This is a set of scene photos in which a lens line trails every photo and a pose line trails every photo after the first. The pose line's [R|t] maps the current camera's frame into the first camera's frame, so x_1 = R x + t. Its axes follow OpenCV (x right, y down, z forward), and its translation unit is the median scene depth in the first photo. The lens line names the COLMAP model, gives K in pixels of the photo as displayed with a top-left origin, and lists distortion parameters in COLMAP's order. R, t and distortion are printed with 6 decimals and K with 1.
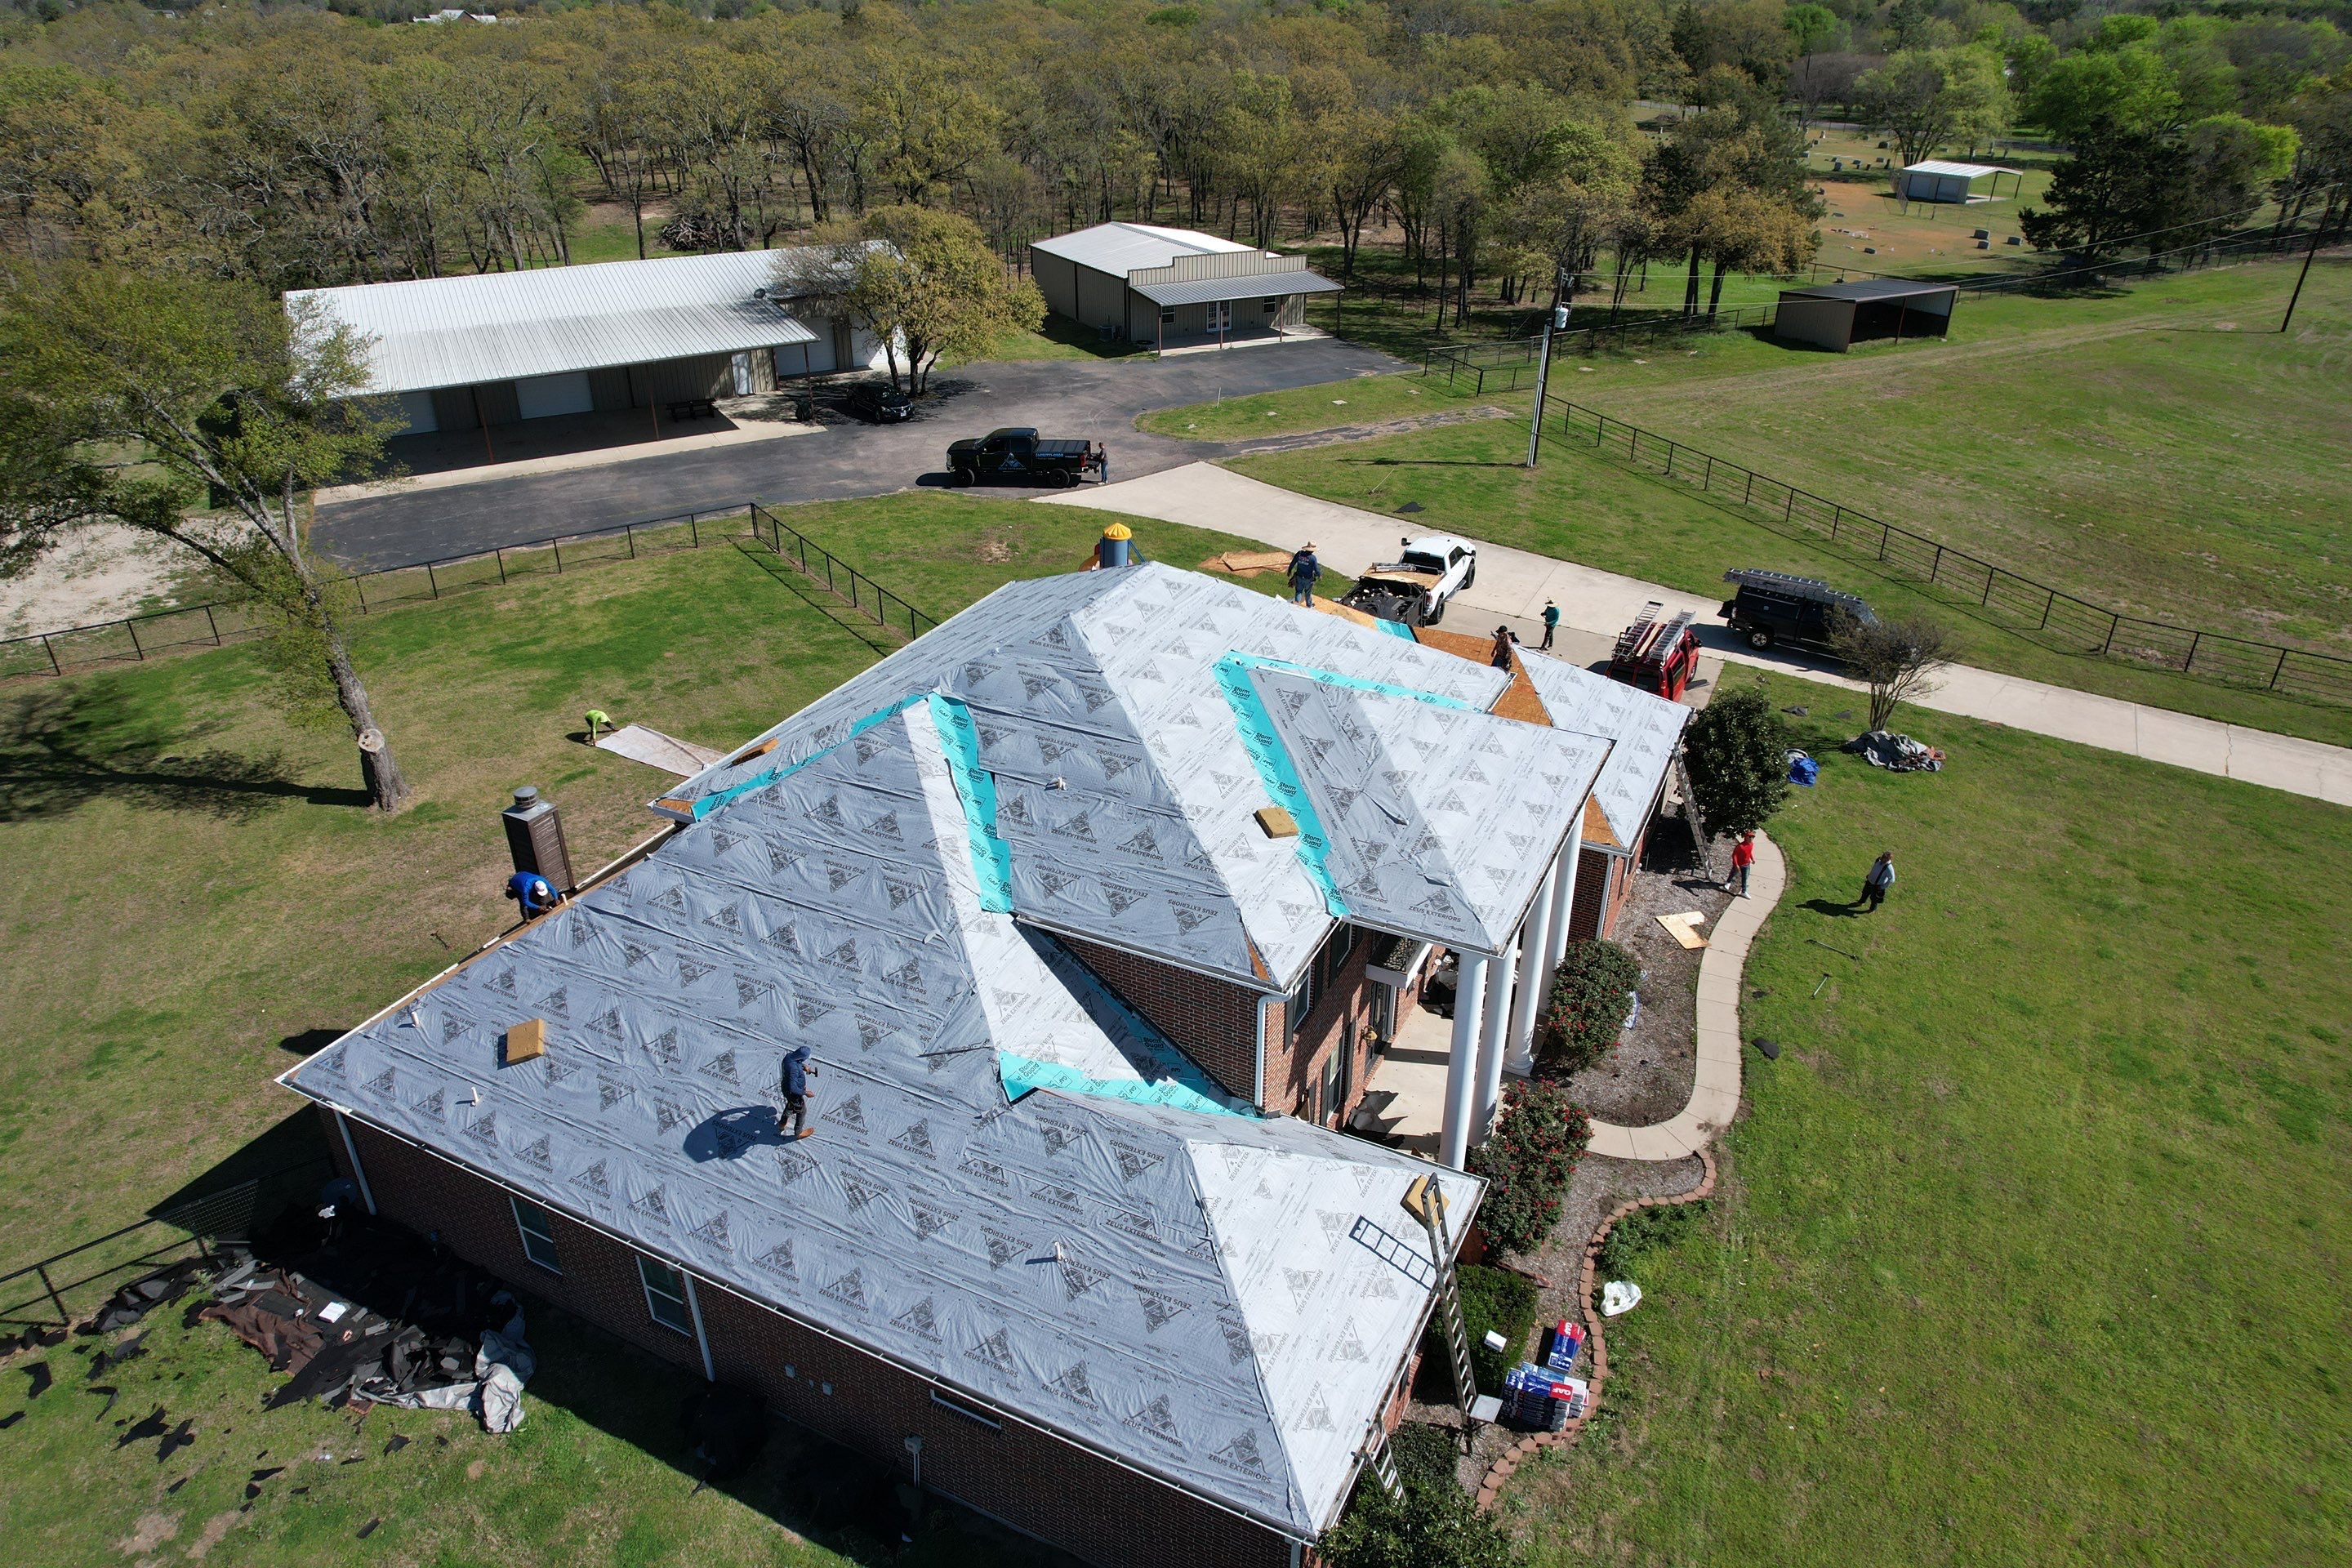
lens RADIAL K [[1502.9, 0, 1173.9], [0, 1502.9, 783.5], [0, 0, 1]] dist [-0.074632, 0.063160]
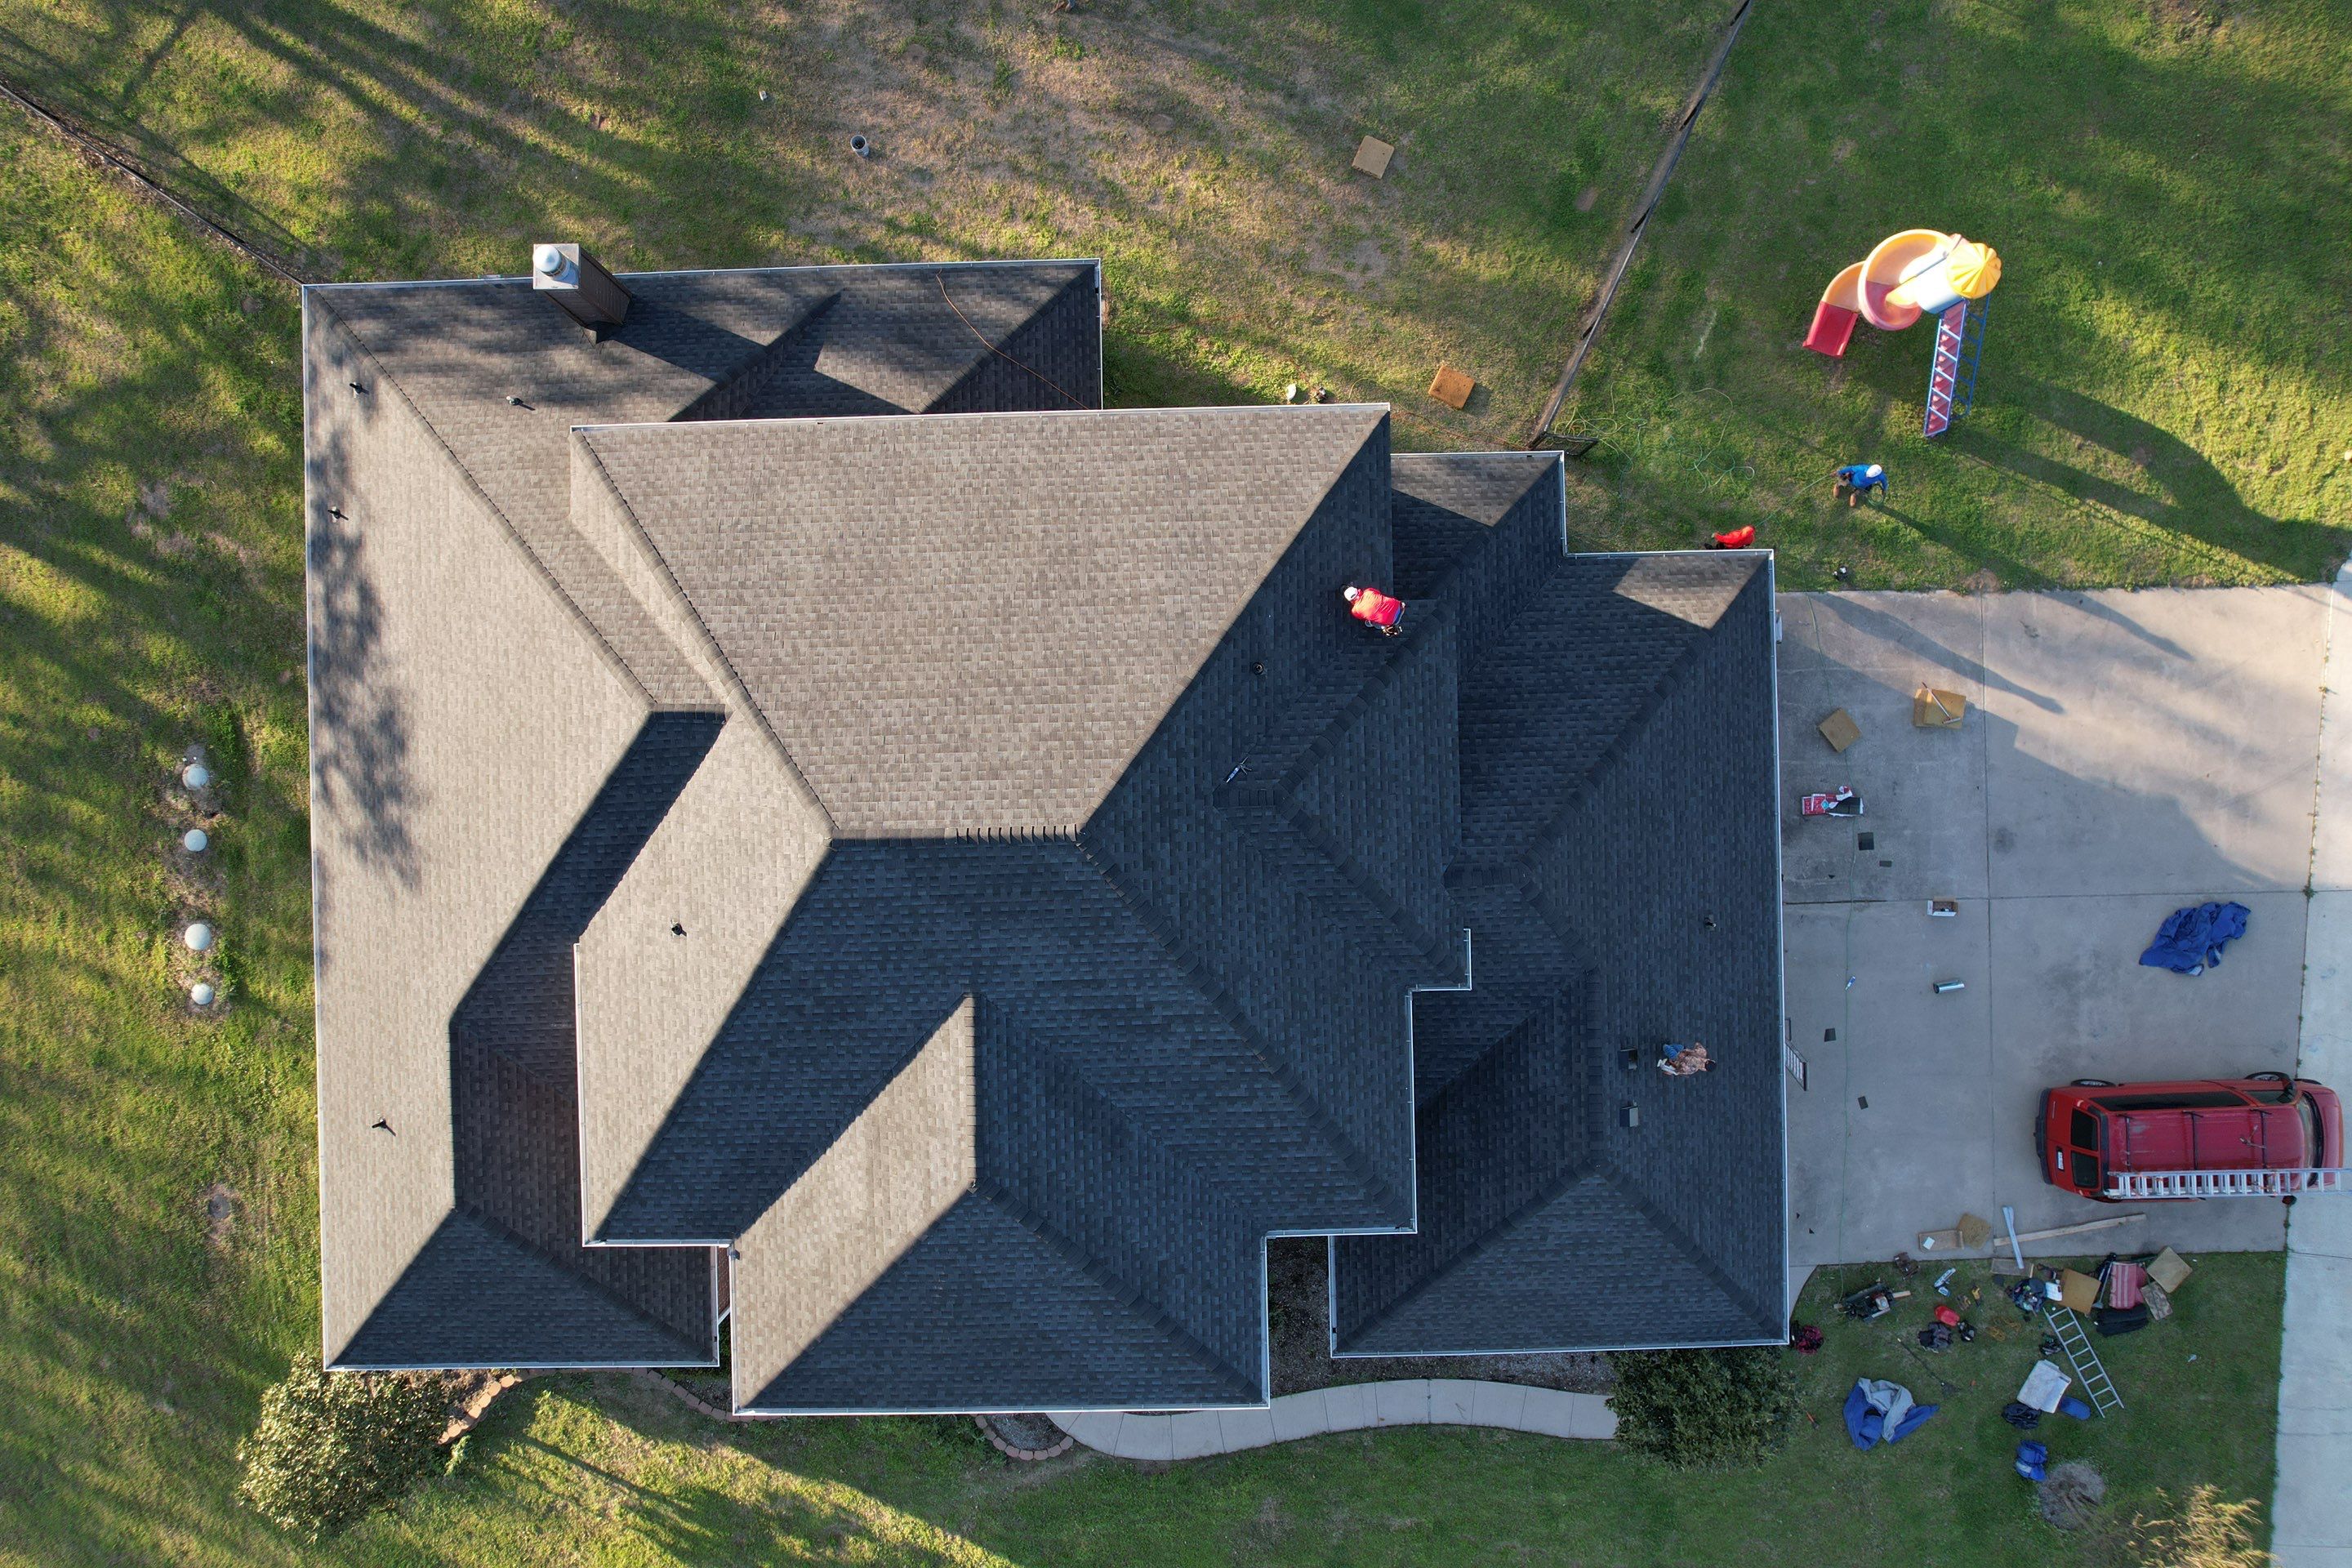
lens RADIAL K [[1502.9, 0, 1173.4], [0, 1502.9, 775.8], [0, 0, 1]] dist [-0.074632, 0.063160]
pose [[0.466029, 0.884752, -0.005622, -0.007480], [-0.417893, 0.225710, 0.880012, -0.408397], [0.779861, -0.407761, 0.474919, 0.388061]]
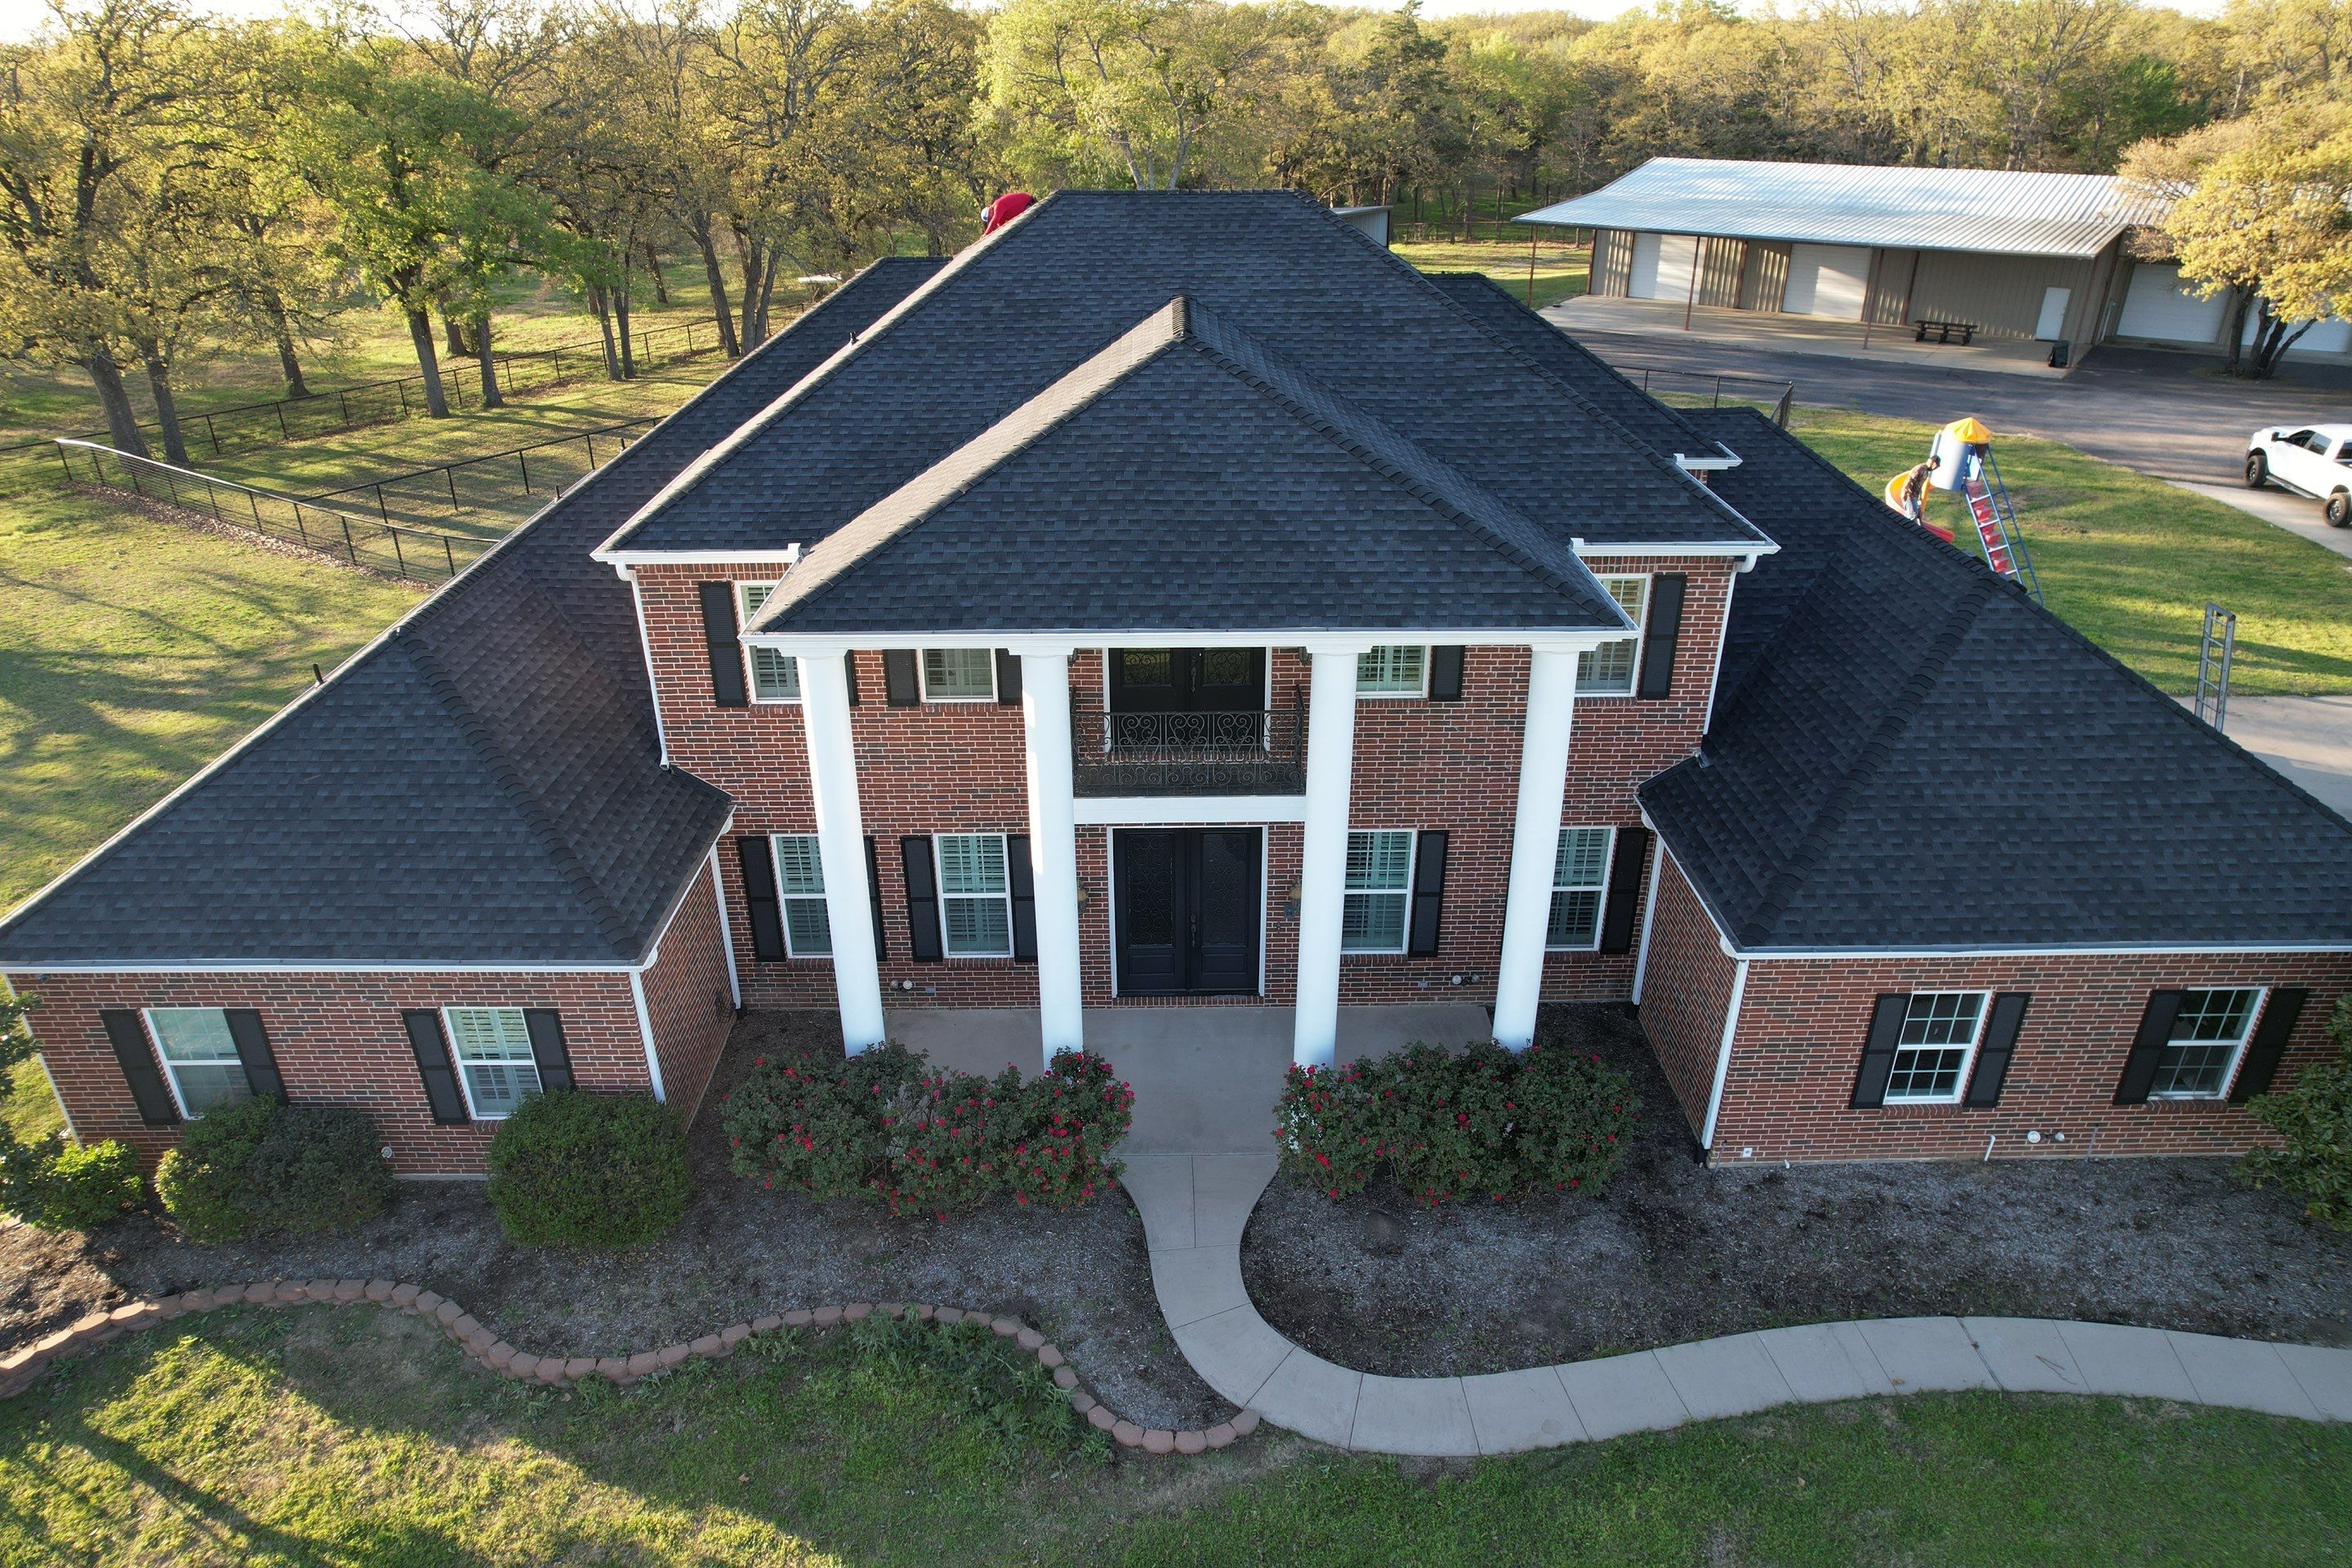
lens RADIAL K [[1502.9, 0, 1175.3], [0, 1502.9, 786.1], [0, 0, 1]] dist [-0.074632, 0.063160]
pose [[0.455896, 0.397584, -0.796295, 0.331840], [-0.423232, 0.883894, 0.199013, -0.009289], [0.782965, 0.246288, 0.571234, 0.336970]]
